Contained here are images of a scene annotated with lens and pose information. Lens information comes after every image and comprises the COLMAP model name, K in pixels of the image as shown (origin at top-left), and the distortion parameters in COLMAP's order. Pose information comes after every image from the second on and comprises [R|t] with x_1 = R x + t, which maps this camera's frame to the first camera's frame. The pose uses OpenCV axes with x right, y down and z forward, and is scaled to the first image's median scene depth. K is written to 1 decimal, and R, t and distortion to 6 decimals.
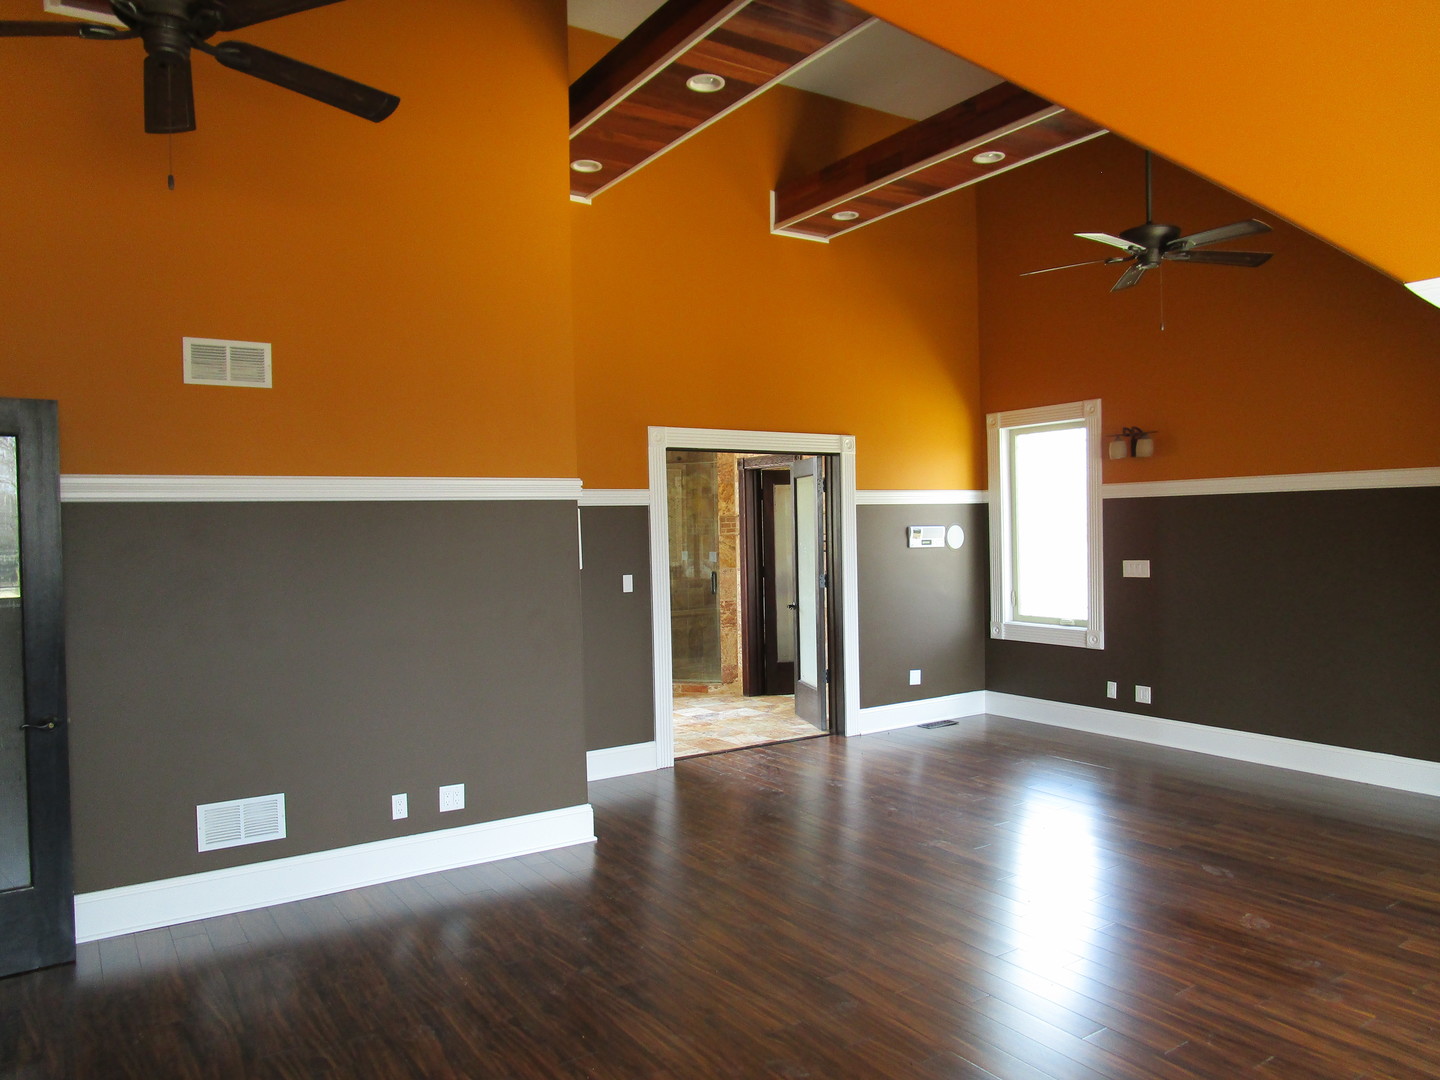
lens RADIAL K [[1025.6, 0, 715.6], [0, 1025.6, 538.5], [0, 0, 1]] dist [-0.027006, 0.013022]
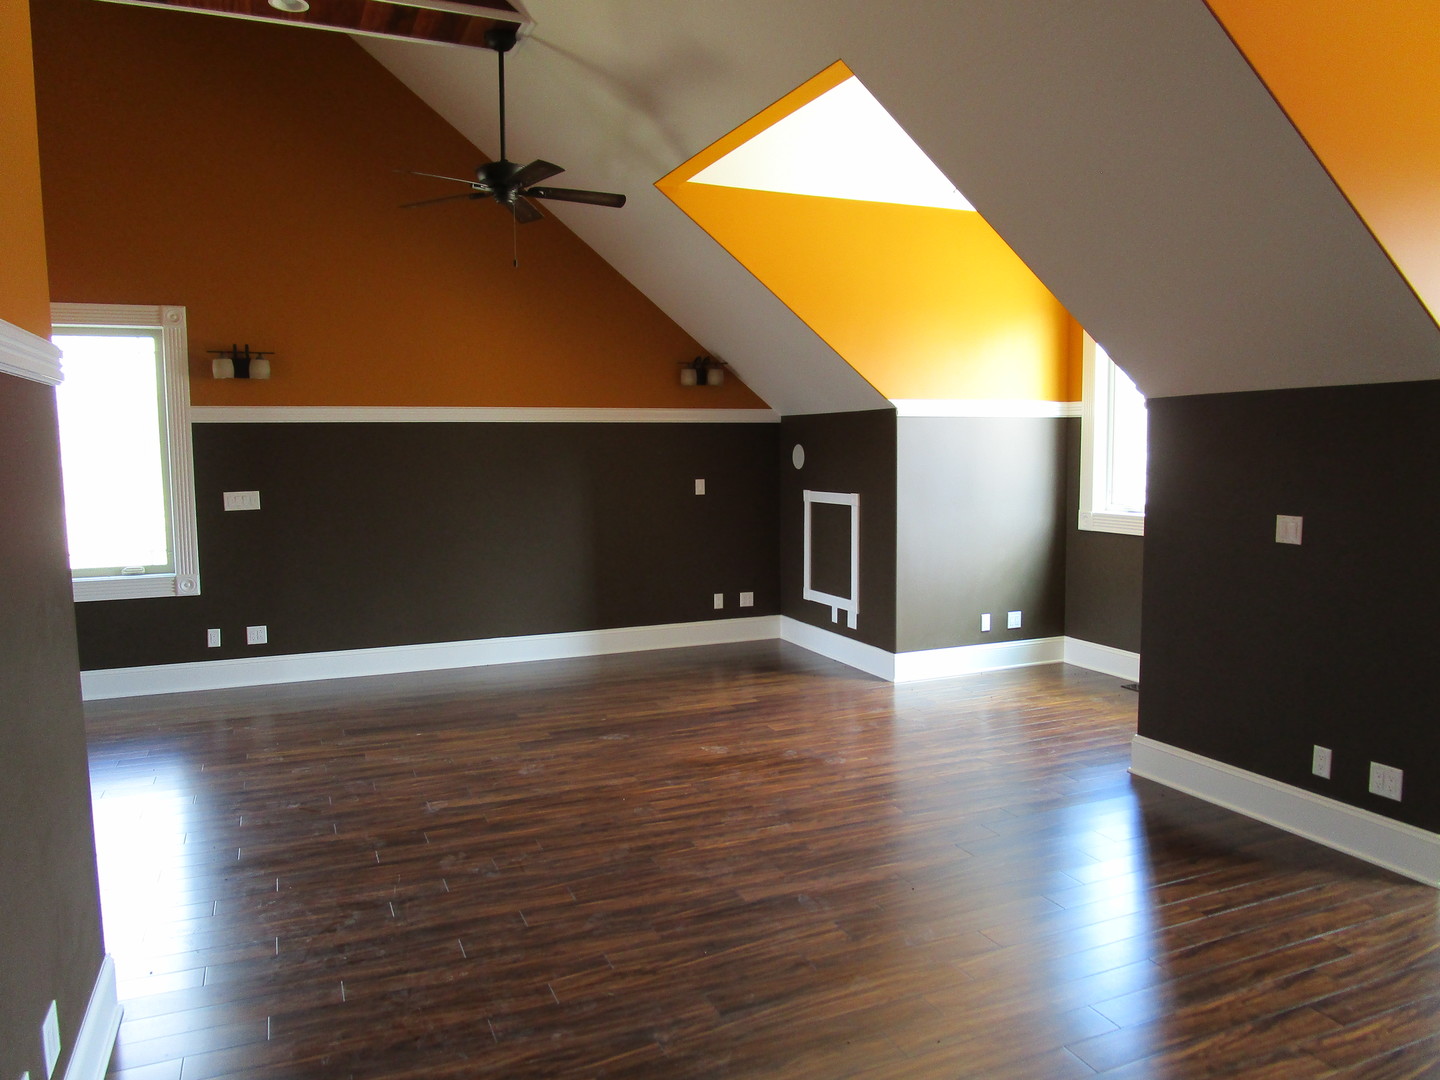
lens RADIAL K [[1025.6, 0, 715.6], [0, 1025.6, 541.4], [0, 0, 1]] dist [-0.027006, 0.013022]
pose [[0.174566, -0.076928, 0.981636, -0.592369], [0.015414, 0.997035, 0.075394, 0.004864], [-0.984525, 0.001970, 0.175234, 0.598090]]
